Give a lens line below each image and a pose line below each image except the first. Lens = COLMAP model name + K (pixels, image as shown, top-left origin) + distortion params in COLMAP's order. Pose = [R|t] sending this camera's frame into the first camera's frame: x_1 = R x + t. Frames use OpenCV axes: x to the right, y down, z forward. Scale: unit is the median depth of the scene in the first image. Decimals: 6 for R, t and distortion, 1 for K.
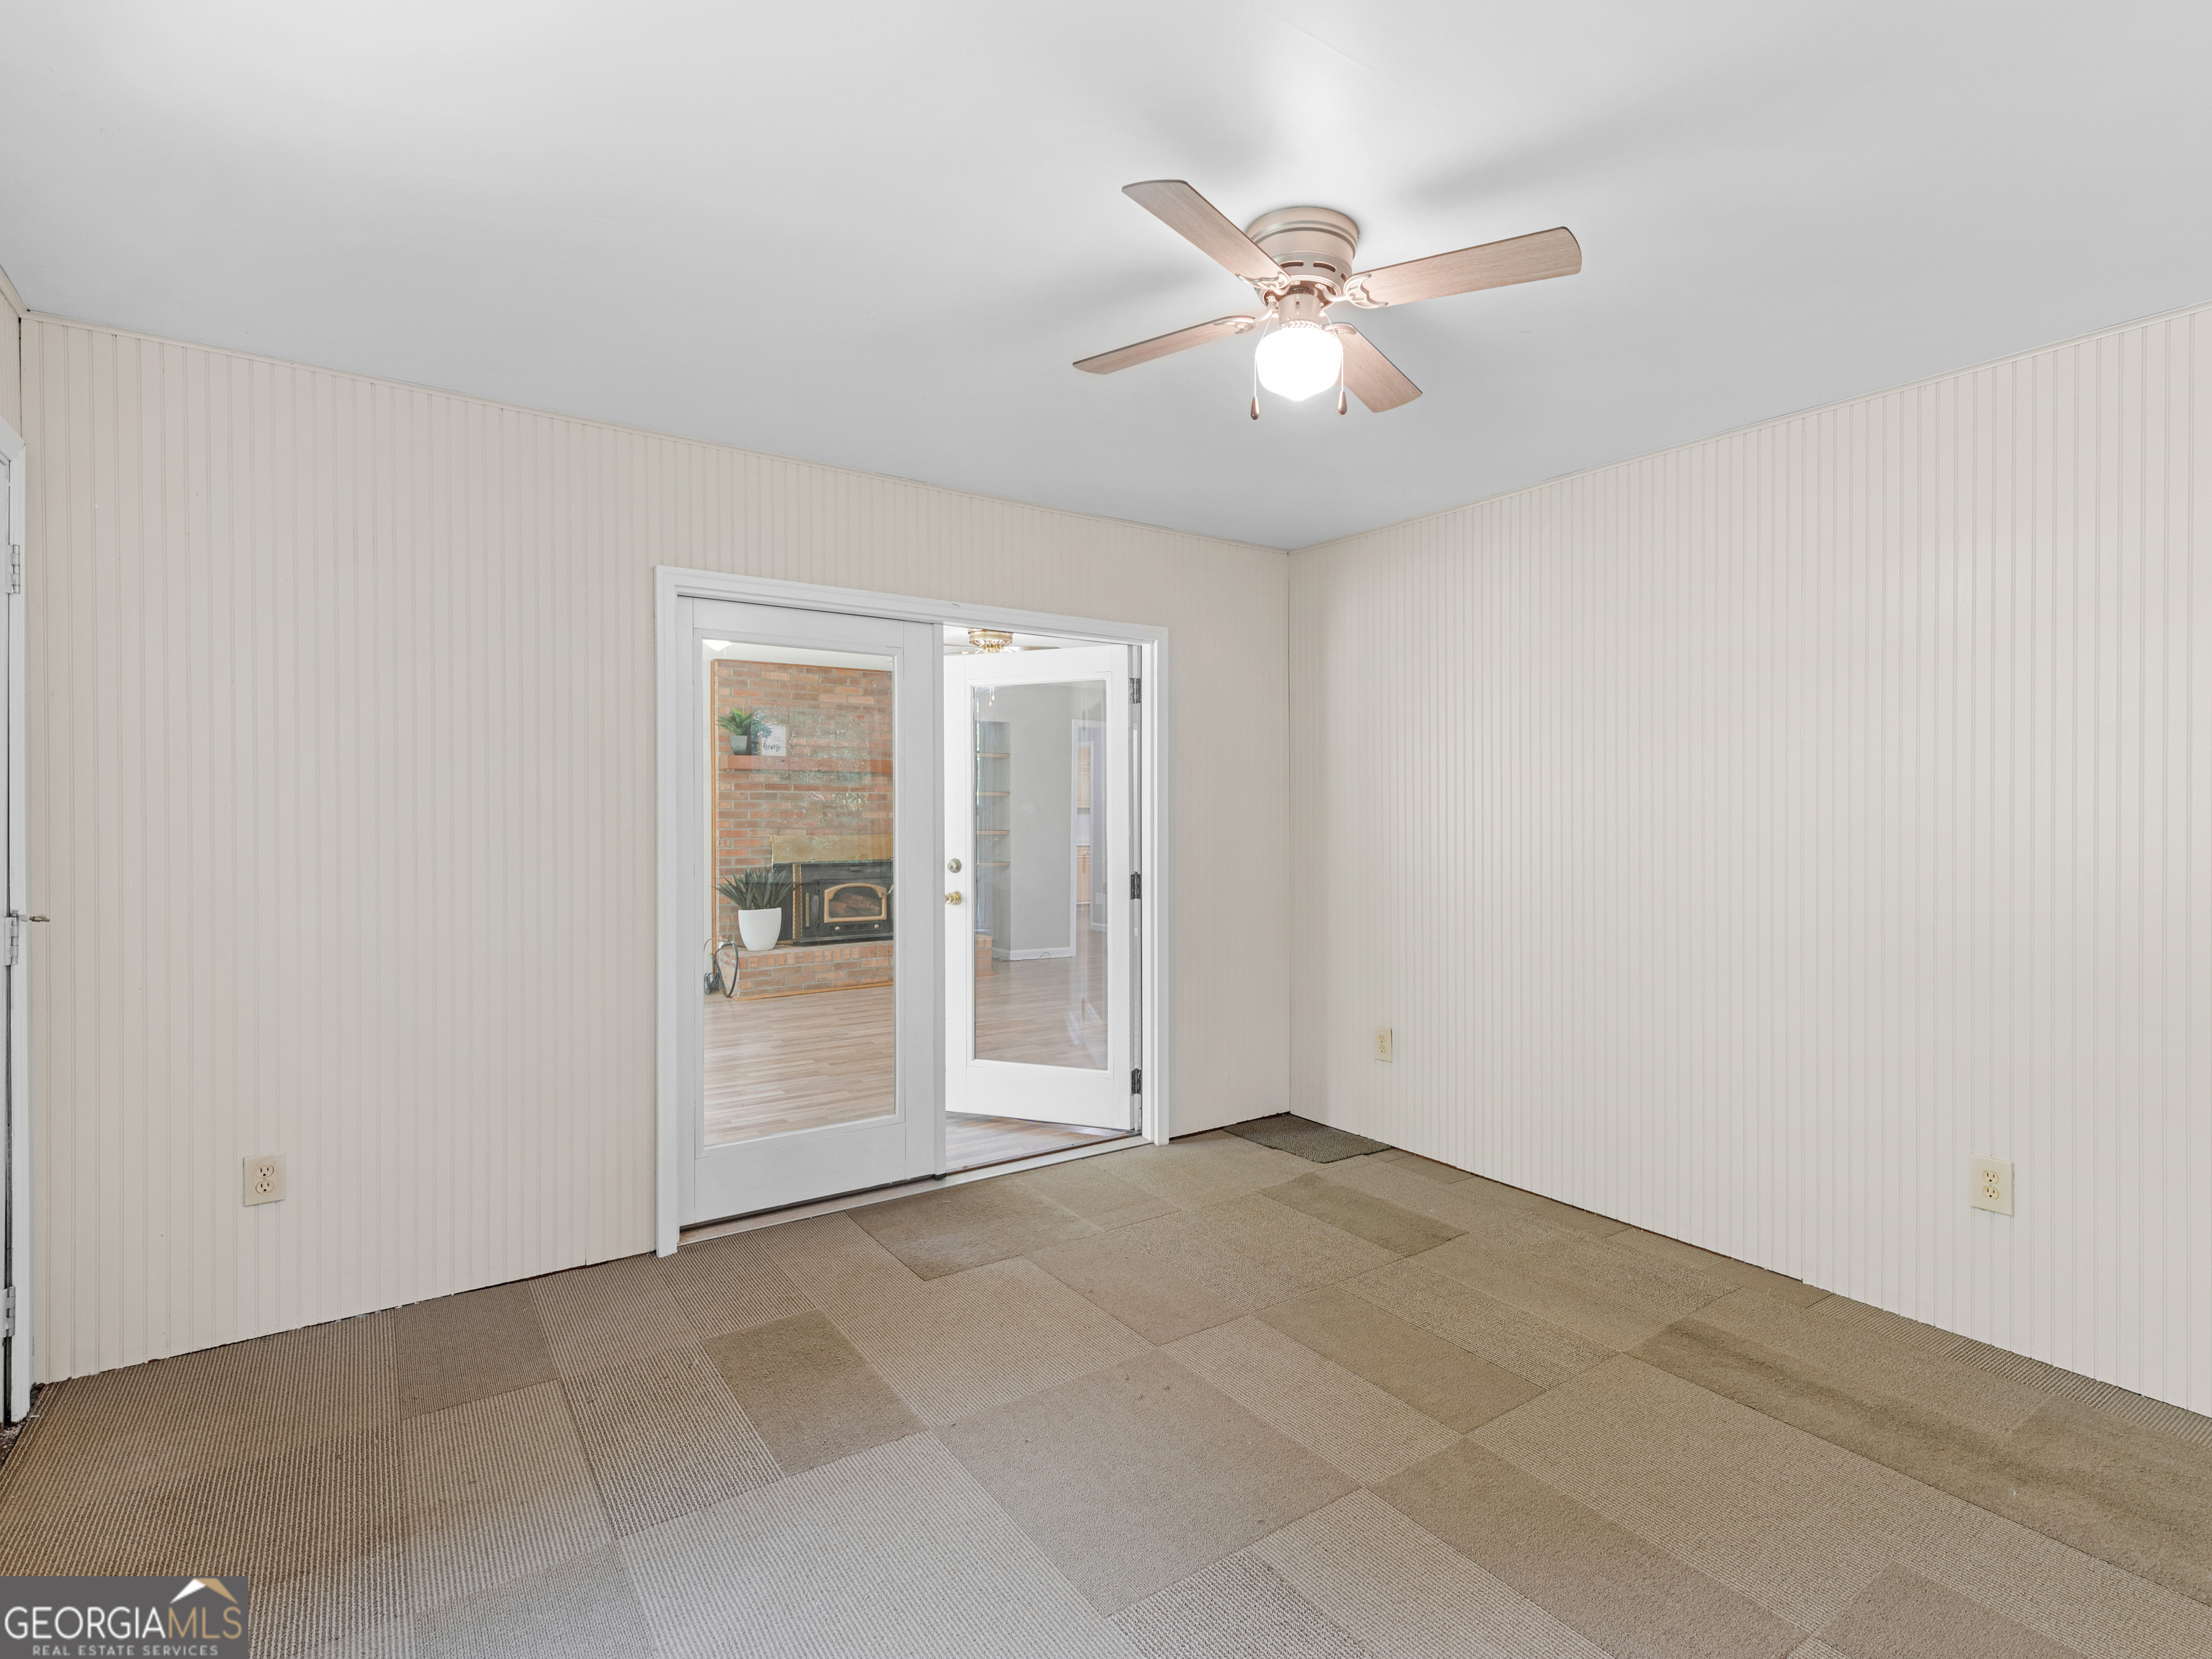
lens RADIAL K [[1096.0, 0, 1216.6], [0, 1096.0, 816.8], [0, 0, 1]] dist [0.017358, 0.000274]
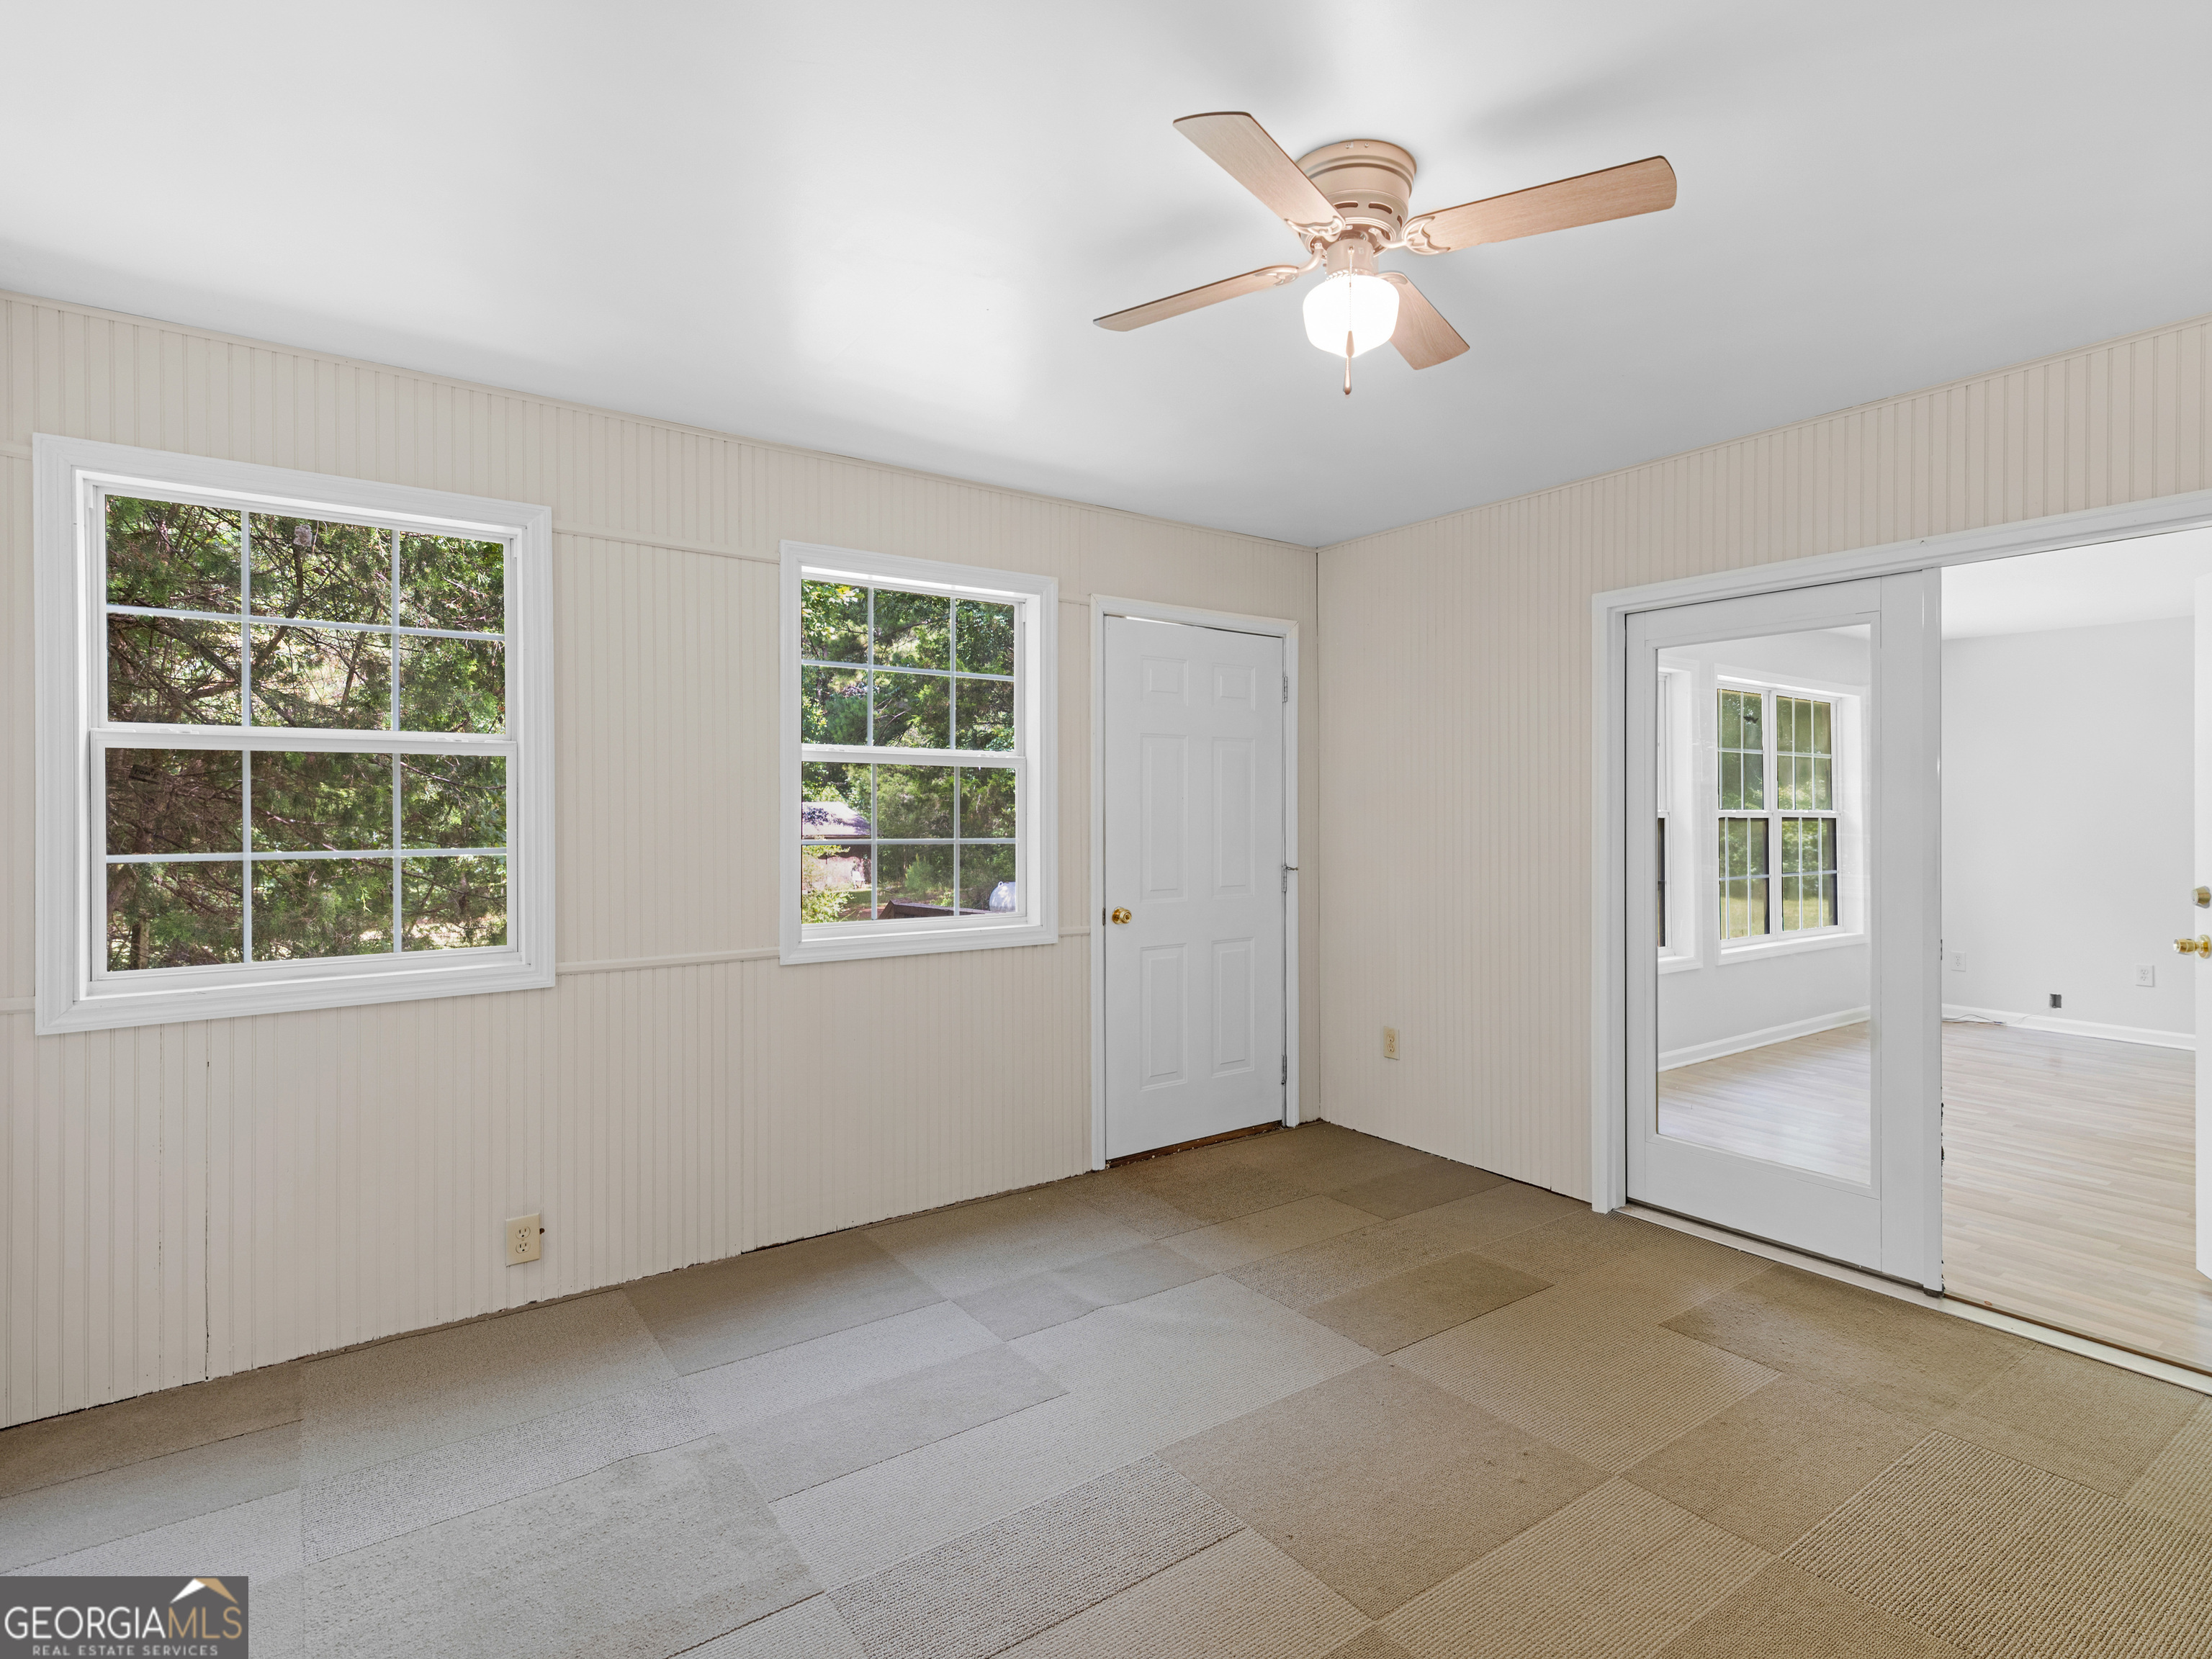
lens RADIAL K [[1124.9, 0, 1115.9], [0, 1124.9, 826.1], [0, 0, 1]] dist [0.016071, -0.000592]
pose [[-0.024191, 0.009611, -0.999661, 0.255299], [-0.002745, 0.999949, 0.009680, -0.001009], [0.999704, 0.002978, -0.024164, 0.211220]]
